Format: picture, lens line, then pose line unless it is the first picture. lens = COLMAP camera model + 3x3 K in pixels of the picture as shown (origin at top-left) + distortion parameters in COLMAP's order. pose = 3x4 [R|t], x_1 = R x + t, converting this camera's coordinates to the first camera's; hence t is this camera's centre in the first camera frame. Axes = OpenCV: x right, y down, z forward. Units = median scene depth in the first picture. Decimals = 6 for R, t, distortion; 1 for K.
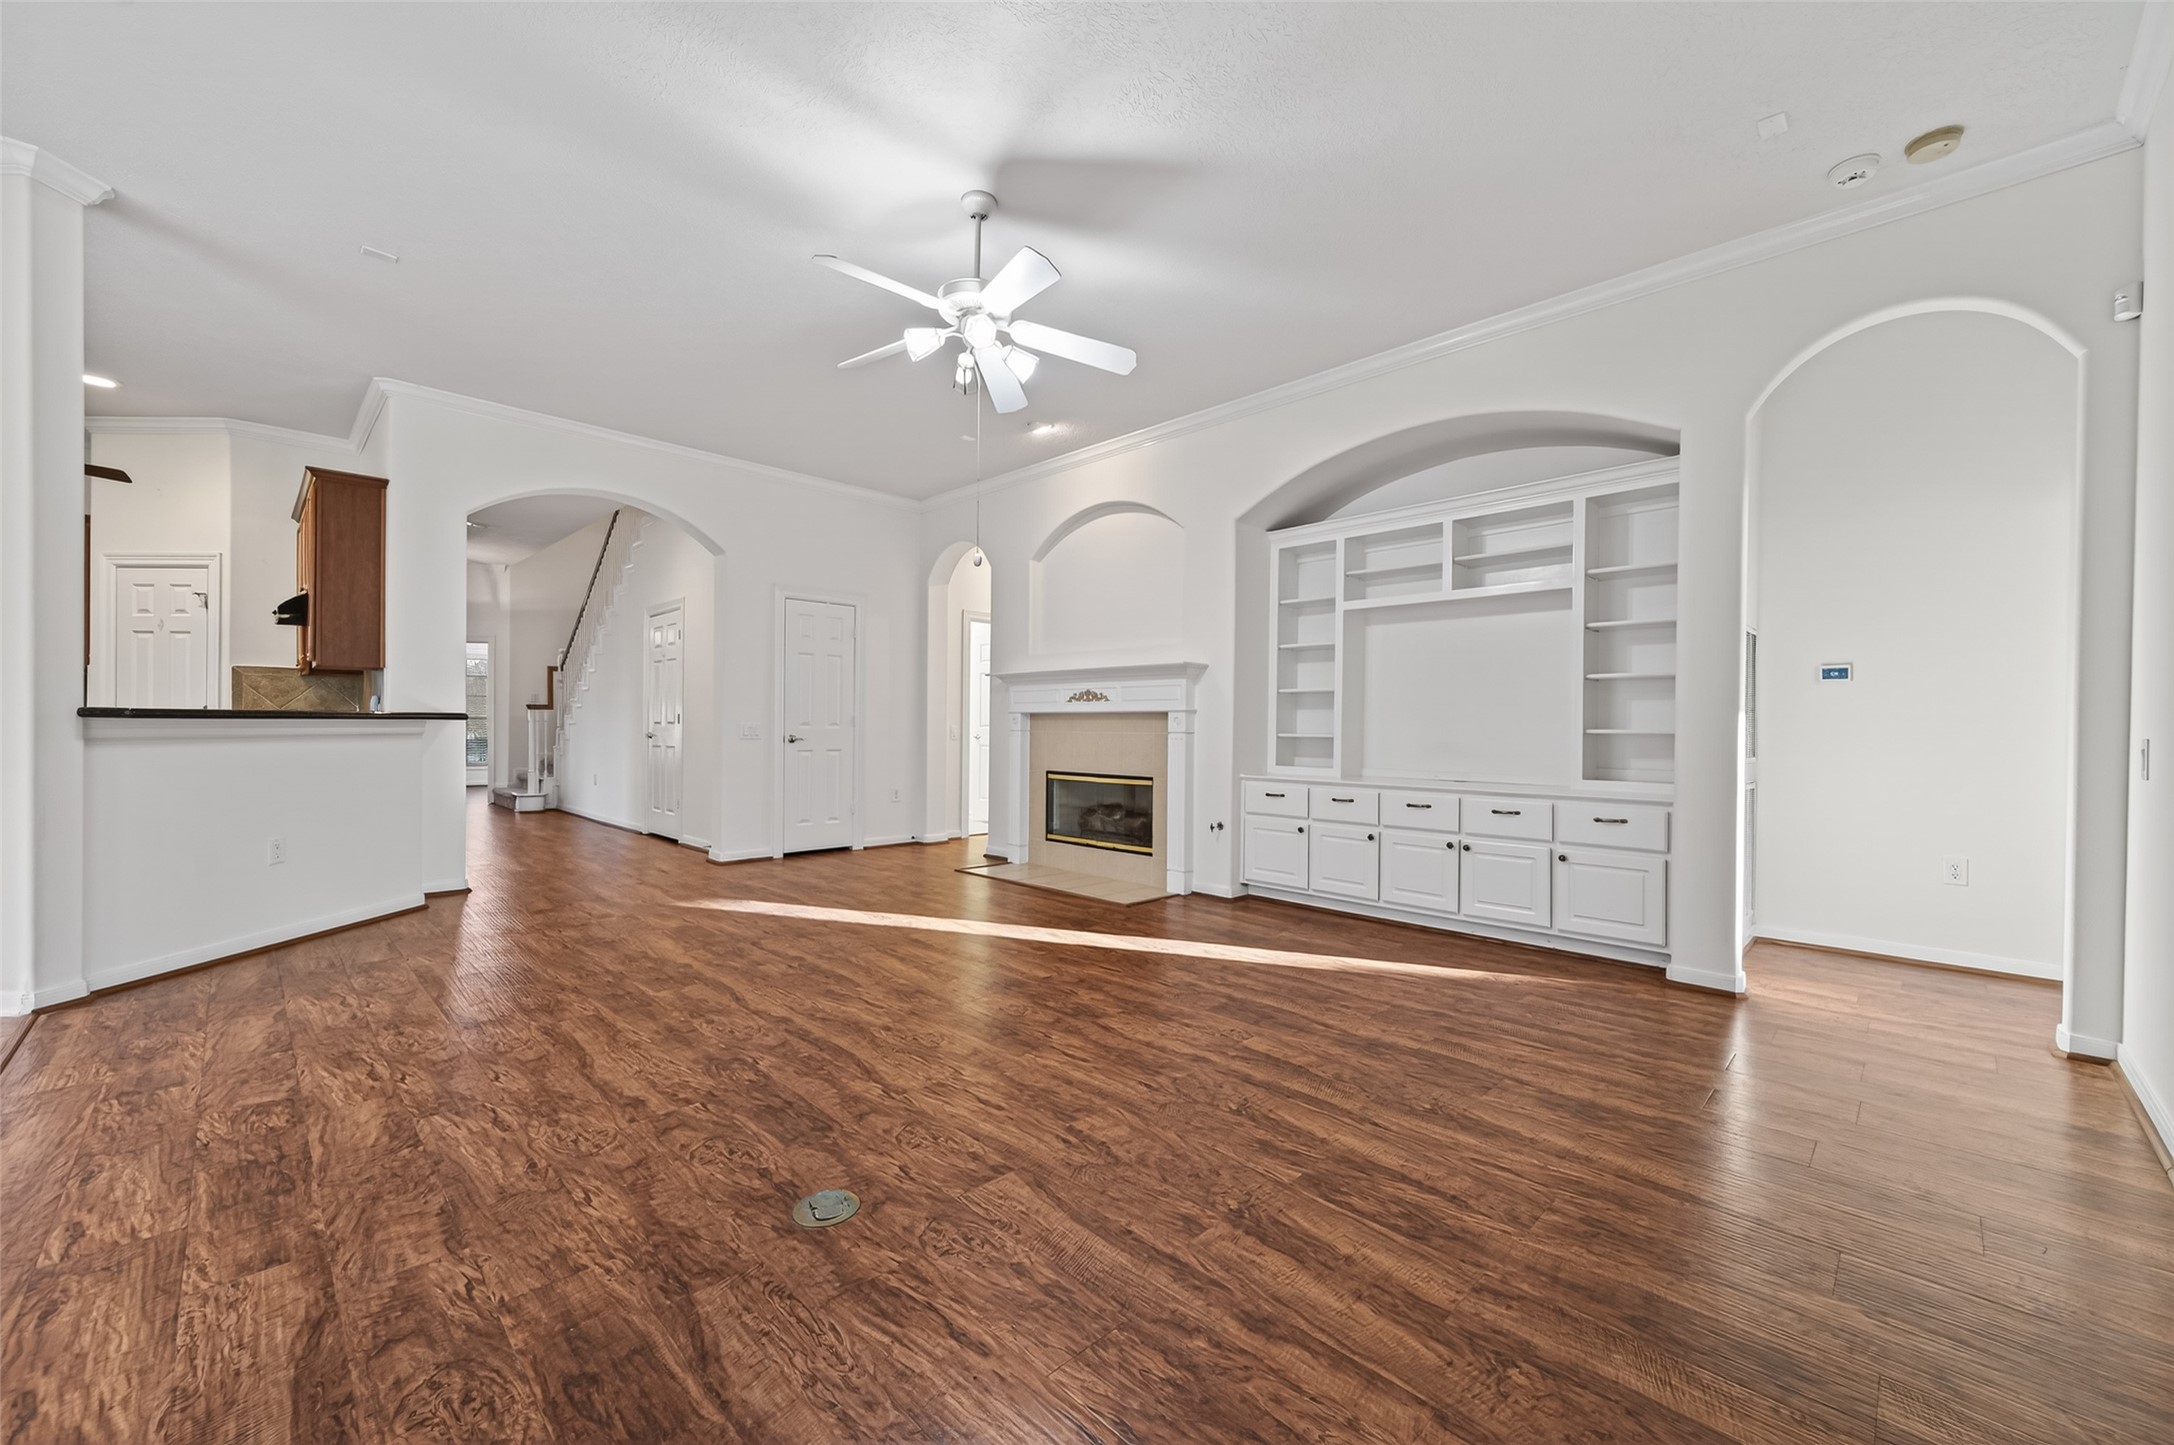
lens RADIAL K [[845.6, 0, 1082.3], [0, 845.6, 727.5], [0, 0, 1]] dist [0.005364, -0.002073]
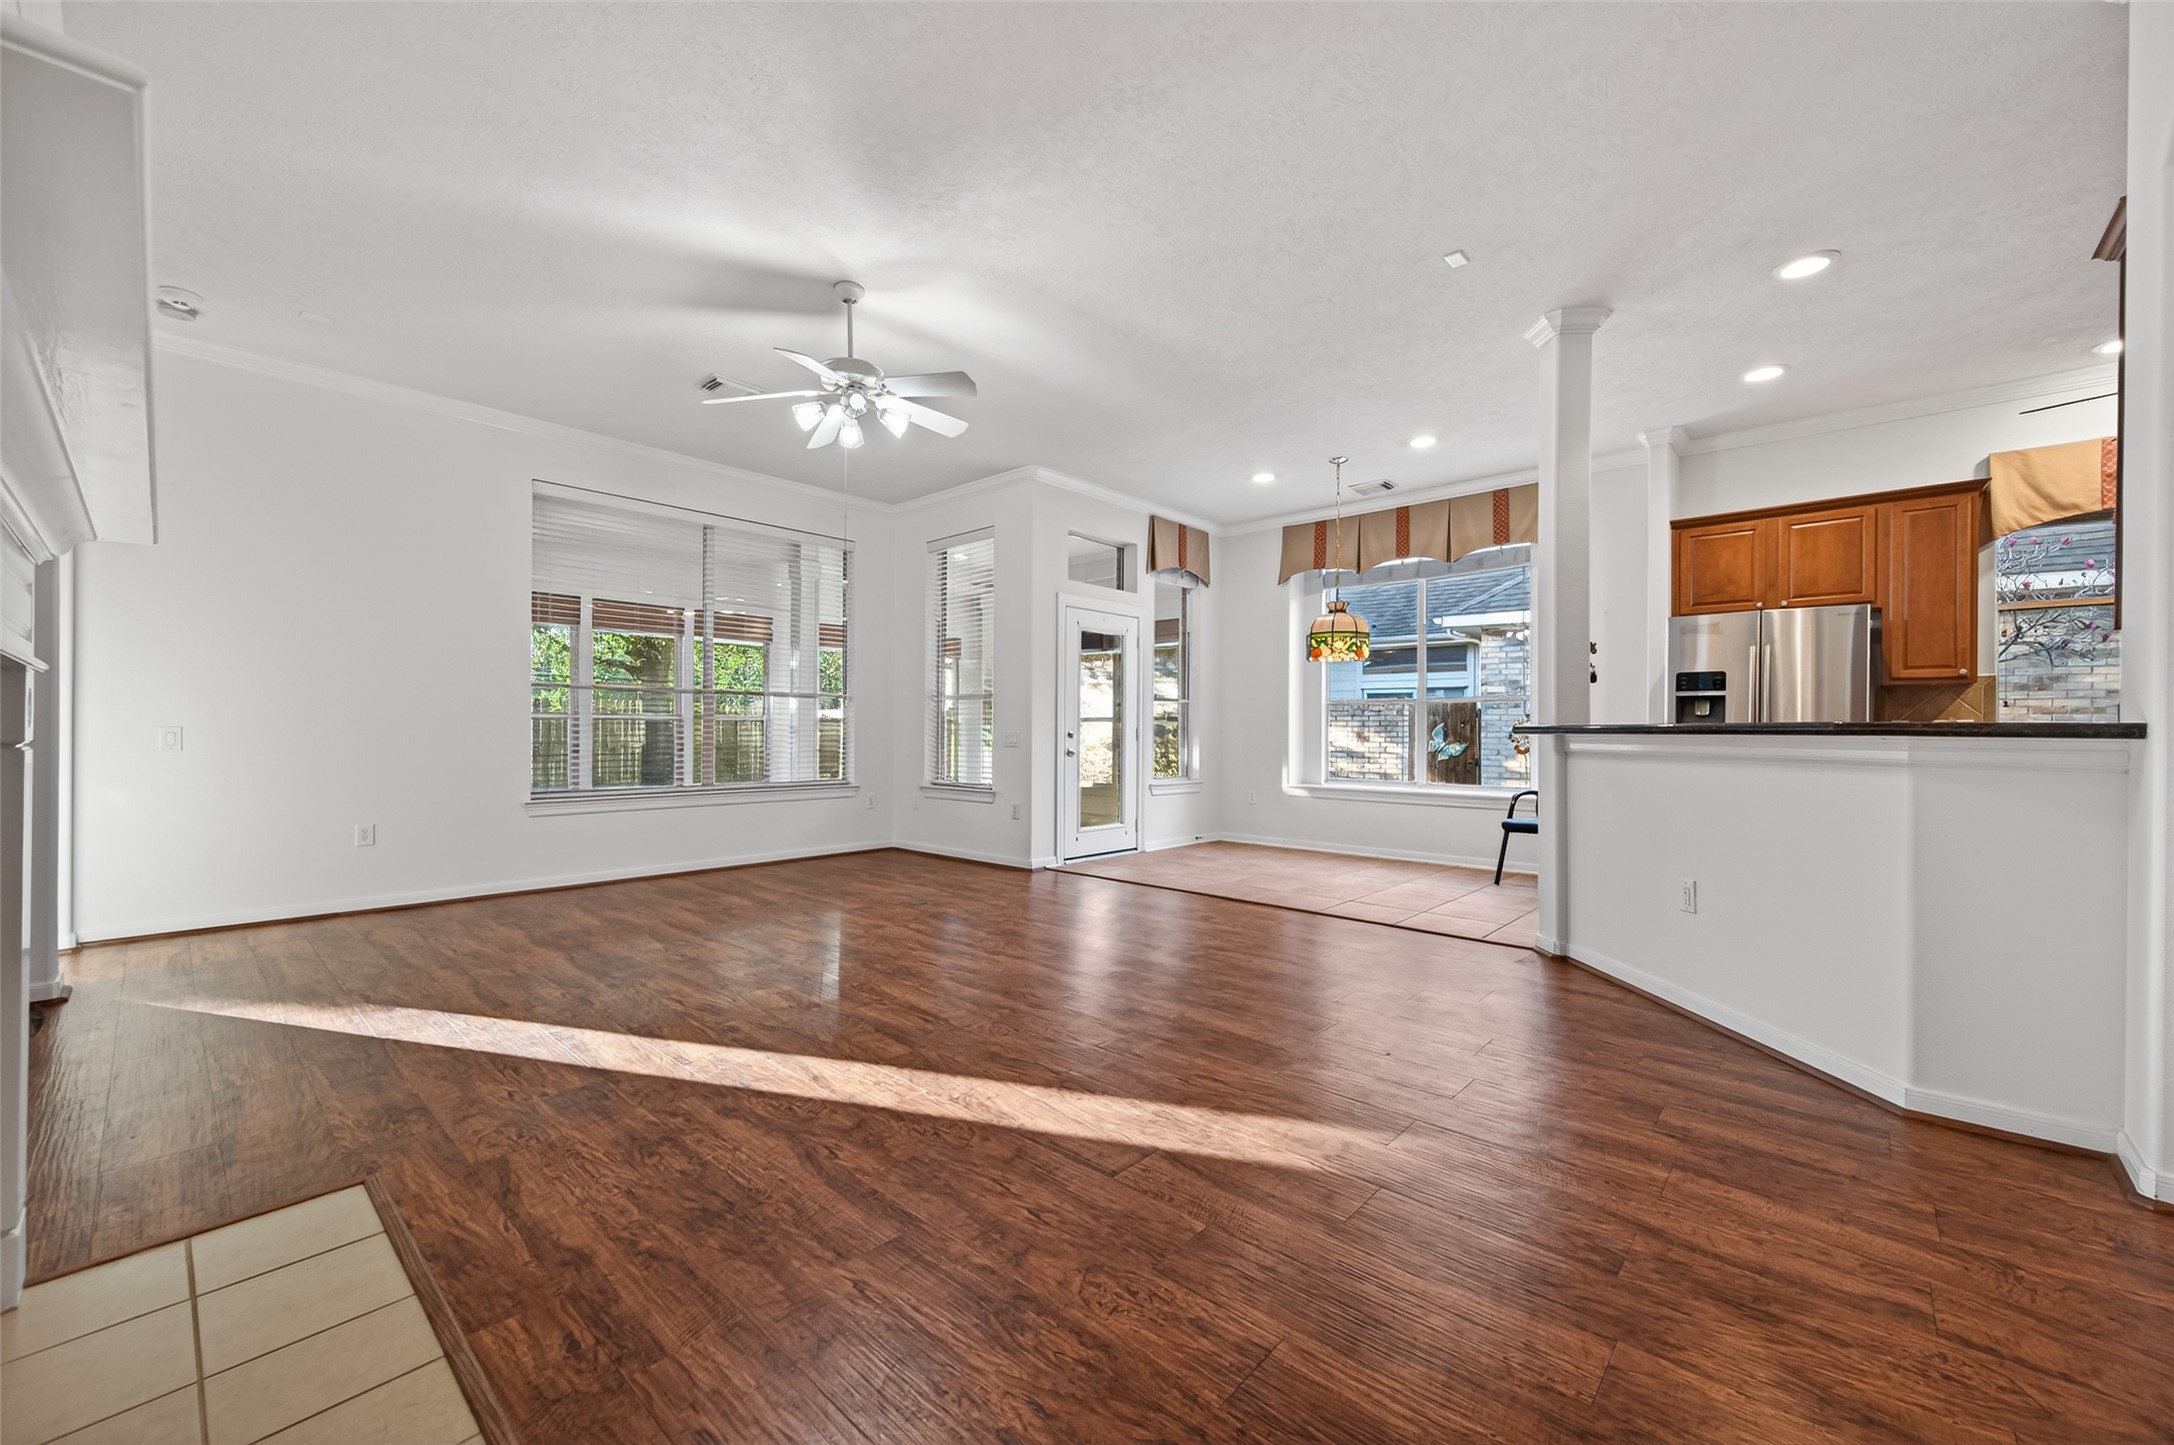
lens RADIAL K [[845.6, 0, 1096.5], [0, 845.6, 728.3], [0, 0, 1]] dist [0.005364, -0.002073]
pose [[-0.998342, -0.014532, -0.055705, -0.414836], [-0.014508, 0.999894, -0.000839, -0.009489], [0.055711, -0.000029, -0.998447, 2.184402]]
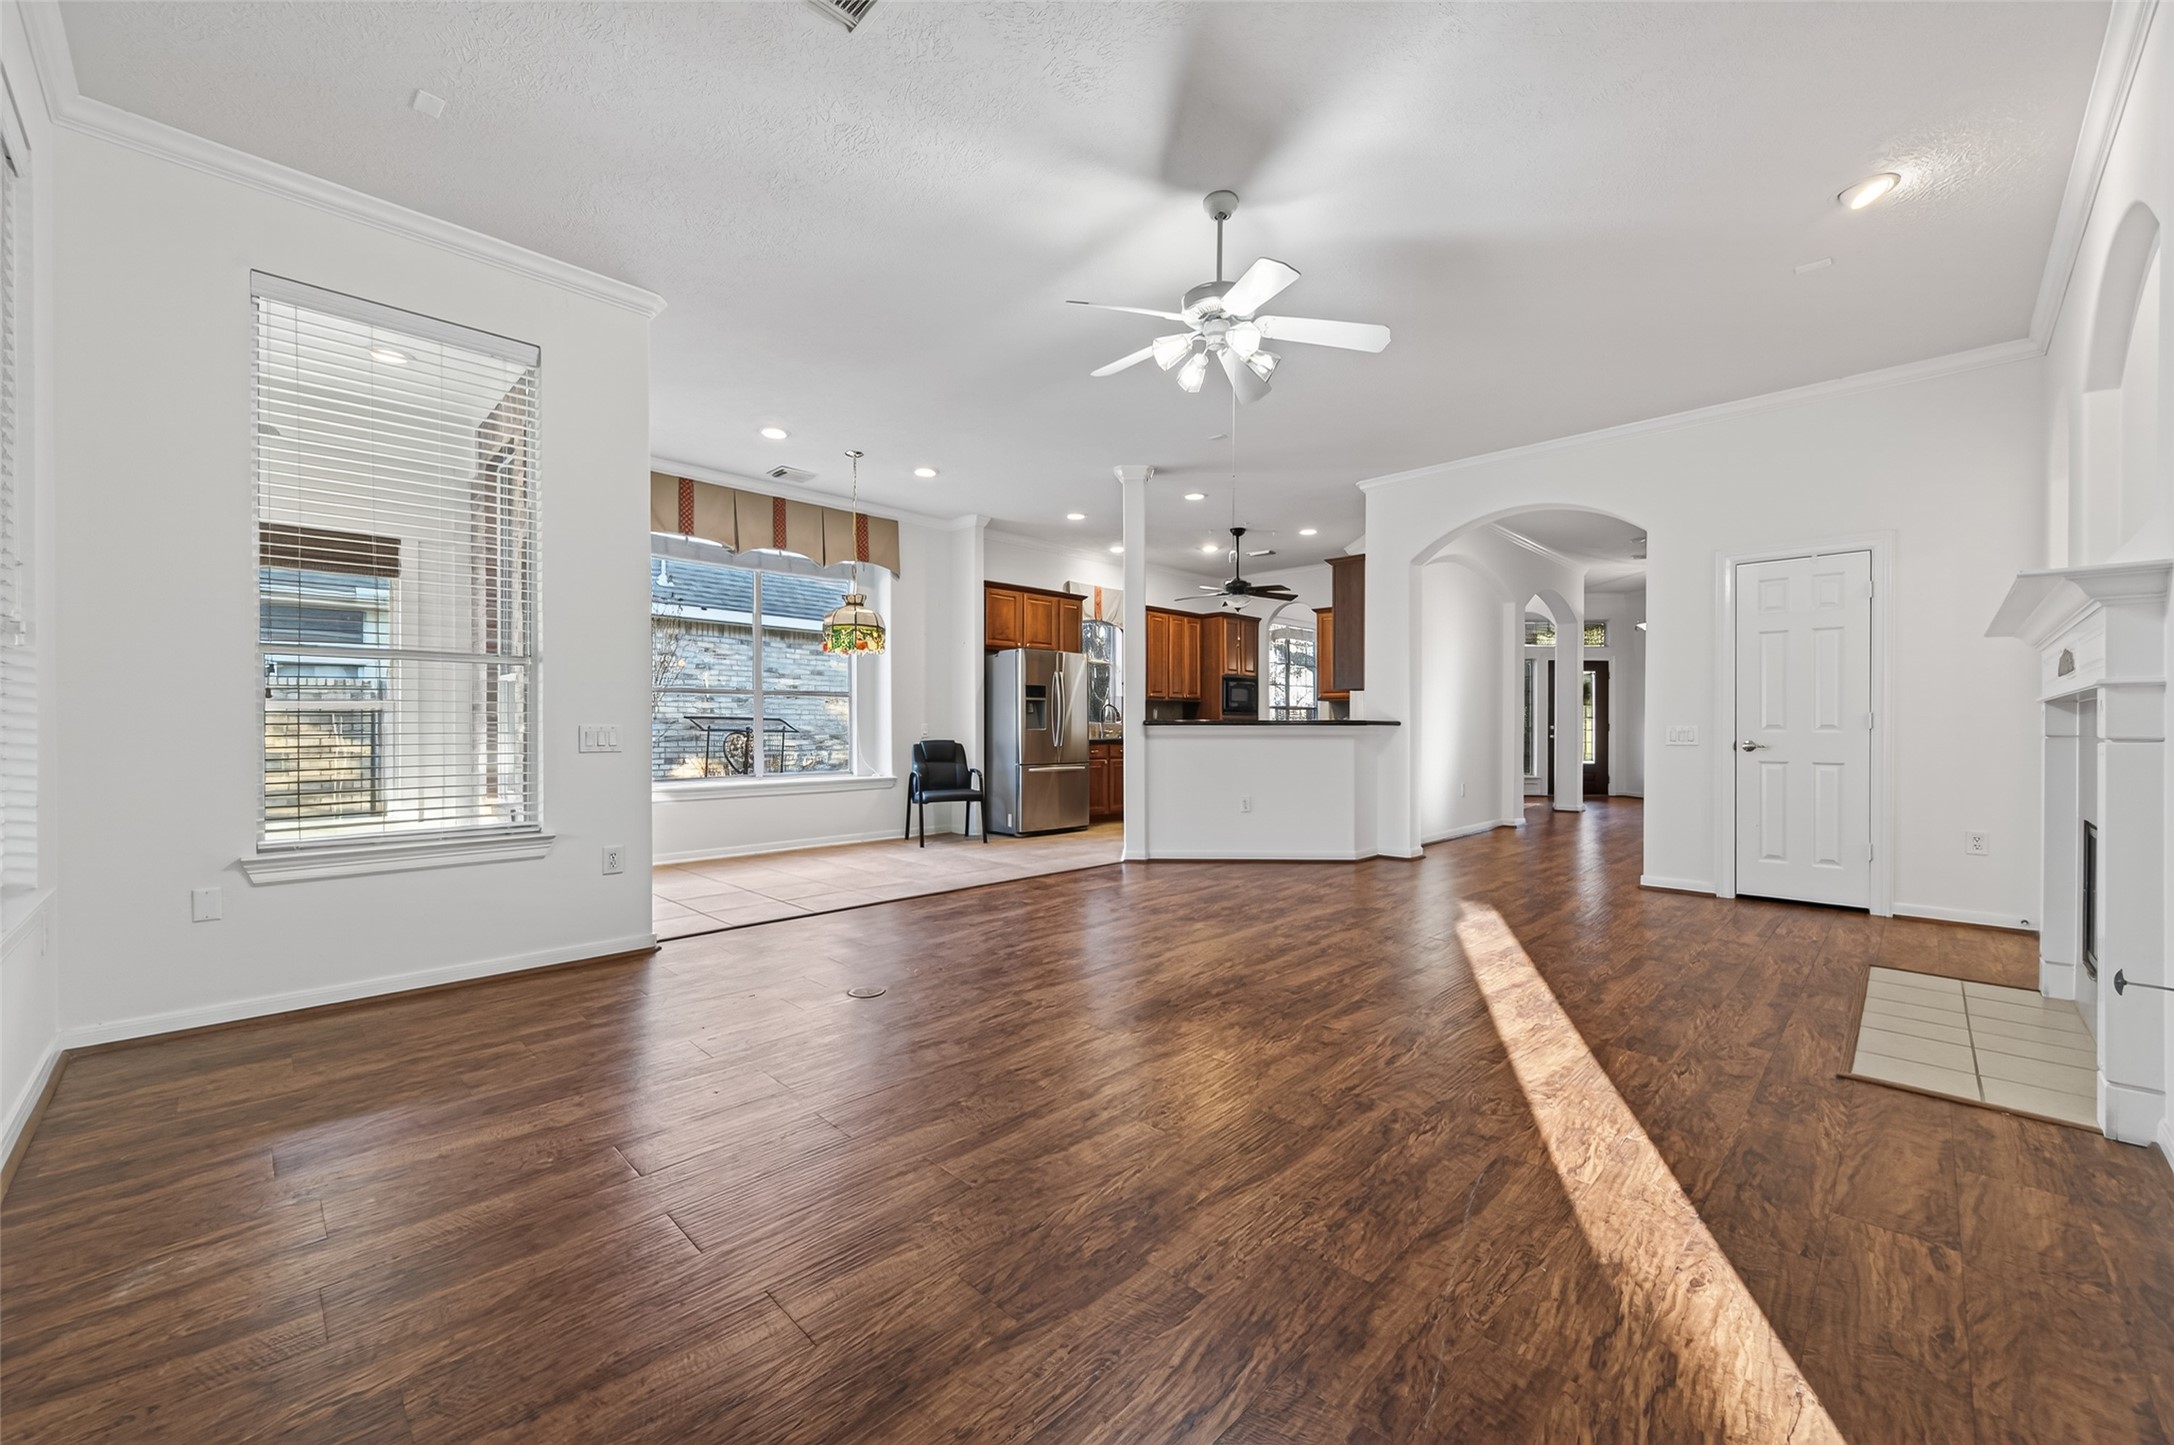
lens RADIAL K [[845.6, 0, 1093.3], [0, 845.6, 725.2], [0, 0, 1]] dist [0.005364, -0.002073]
pose [[0.011688, -0.010869, -0.999873, 0.860064], [-0.003645, 0.999934, -0.010912, 0.009838], [0.999925, 0.003772, 0.011648, 0.828265]]
